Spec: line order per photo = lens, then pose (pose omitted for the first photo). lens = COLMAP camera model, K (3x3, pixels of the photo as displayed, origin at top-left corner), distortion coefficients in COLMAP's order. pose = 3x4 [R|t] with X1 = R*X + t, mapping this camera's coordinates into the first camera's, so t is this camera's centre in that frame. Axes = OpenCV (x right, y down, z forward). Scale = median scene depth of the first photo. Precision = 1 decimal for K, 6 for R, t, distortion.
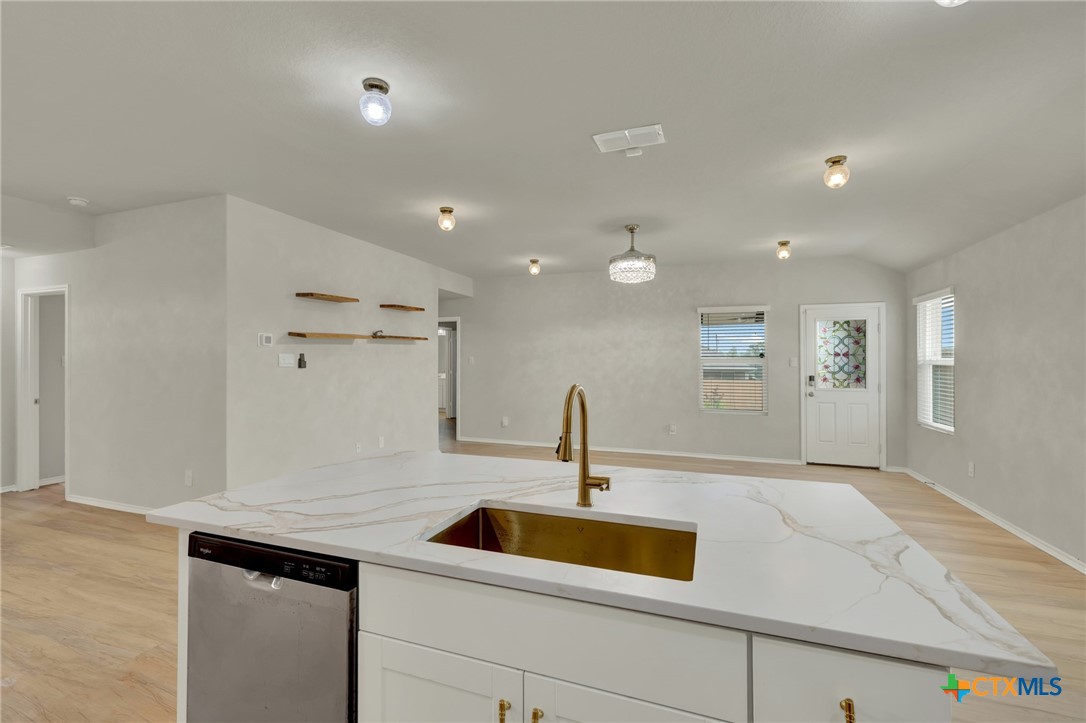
lens RADIAL K [[478.3, 0, 537.0], [0, 478.3, 354.7], [0, 0, 1]] dist [-0.001165, 0.000067]
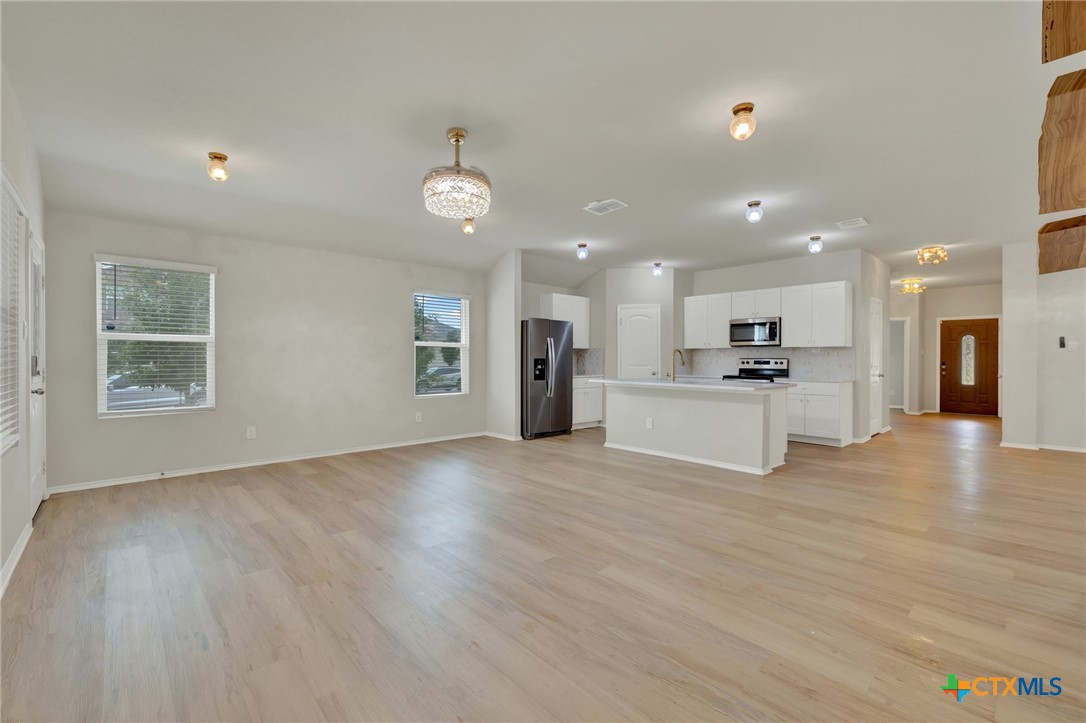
lens RADIAL K [[460.4, 0, 540.3], [0, 460.4, 363.2], [0, 0, 1]] dist [-0.000205, -0.000162]
pose [[-0.889305, -0.006611, 0.457268, -0.165402], [-0.007854, 0.999969, -0.000818, 0.047784], [-0.457248, -0.004319, -0.889329, 1.223002]]
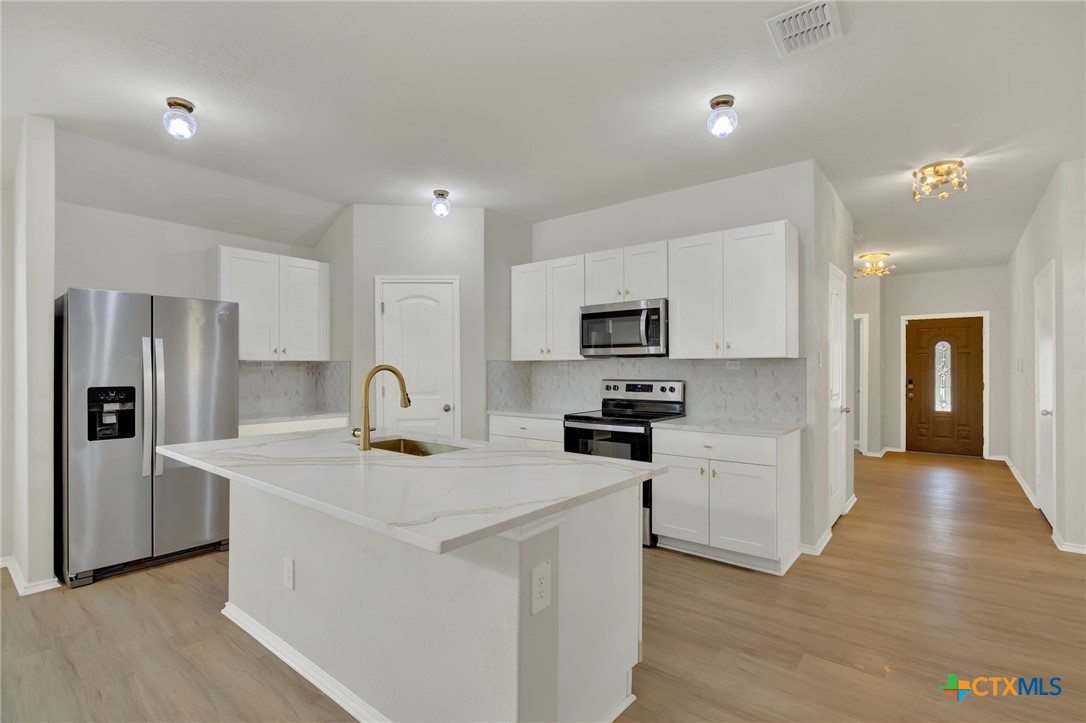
lens RADIAL K [[506.5, 0, 540.3], [0, 506.5, 370.3], [0, 0, 1]] dist [-0.004581, -0.000425]
pose [[-0.947004, -0.000981, 0.321221, -0.225749], [-0.003914, 0.999956, -0.008487, 0.022198], [-0.321198, -0.009295, -0.946966, 0.583538]]
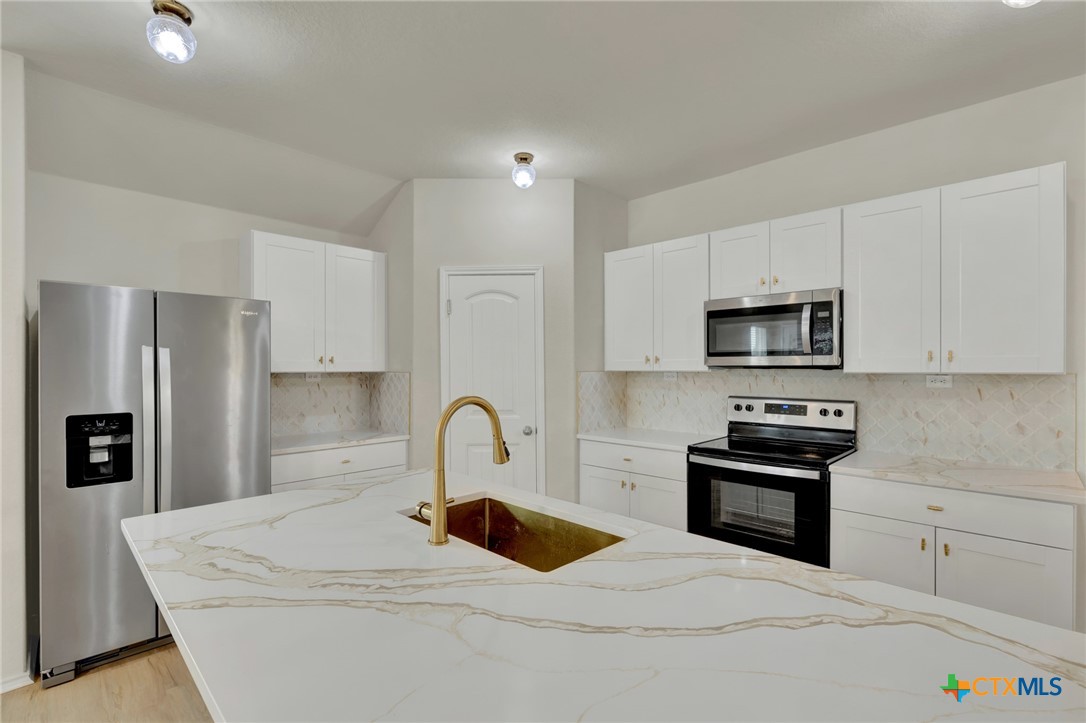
lens RADIAL K [[495.0, 0, 542.1], [0, 495.0, 371.9], [0, 0, 1]] dist [-0.000103, -0.000252]
pose [[-0.912907, -0.004129, 0.408147, -0.108814], [-0.005533, 0.999982, -0.002260, 0.003909], [-0.408130, -0.004322, -0.912914, 0.445894]]
